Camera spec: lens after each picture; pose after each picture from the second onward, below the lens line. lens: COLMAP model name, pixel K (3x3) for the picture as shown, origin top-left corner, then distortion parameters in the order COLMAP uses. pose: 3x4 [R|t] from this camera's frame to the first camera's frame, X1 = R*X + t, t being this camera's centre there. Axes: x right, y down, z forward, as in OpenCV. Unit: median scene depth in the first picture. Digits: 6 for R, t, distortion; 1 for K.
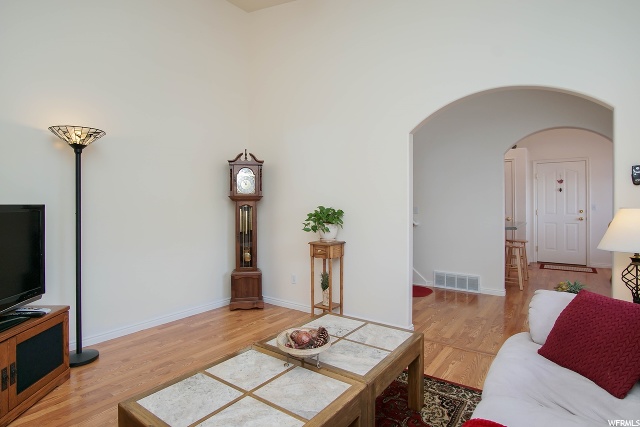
lens RADIAL K [[345.7, 0, 316.7], [0, 345.7, 201.8], [0, 0, 1]] dist [-0.028309, 0.003354]
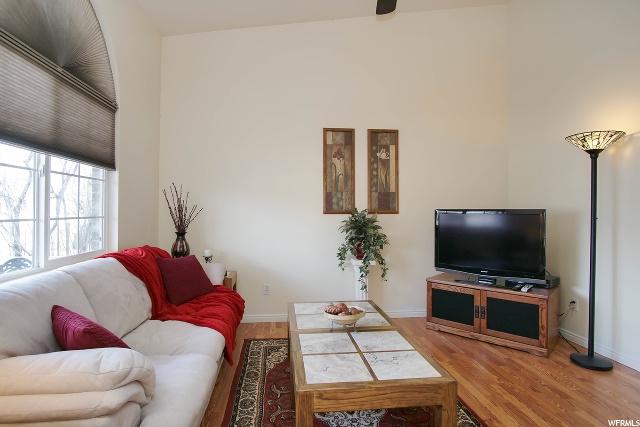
lens RADIAL K [[345.7, 0, 315.4], [0, 345.7, 206.9], [0, 0, 1]] dist [-0.028309, 0.003354]
pose [[-0.736849, -0.005646, -0.676034, 0.743897], [-0.001216, 0.999975, -0.007026, 0.011515], [0.676056, -0.004355, -0.736837, 1.512963]]
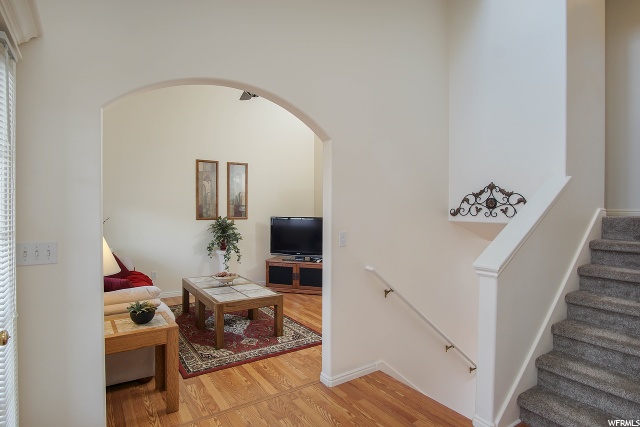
lens RADIAL K [[345.7, 0, 315.1], [0, 345.7, 214.0], [0, 0, 1]] dist [-0.028309, 0.003354]
pose [[-0.344136, 0.011926, -0.938844, 1.608002], [-0.006958, 0.999859, 0.015252, -0.055081], [0.938894, 0.011781, -0.344004, 1.928496]]
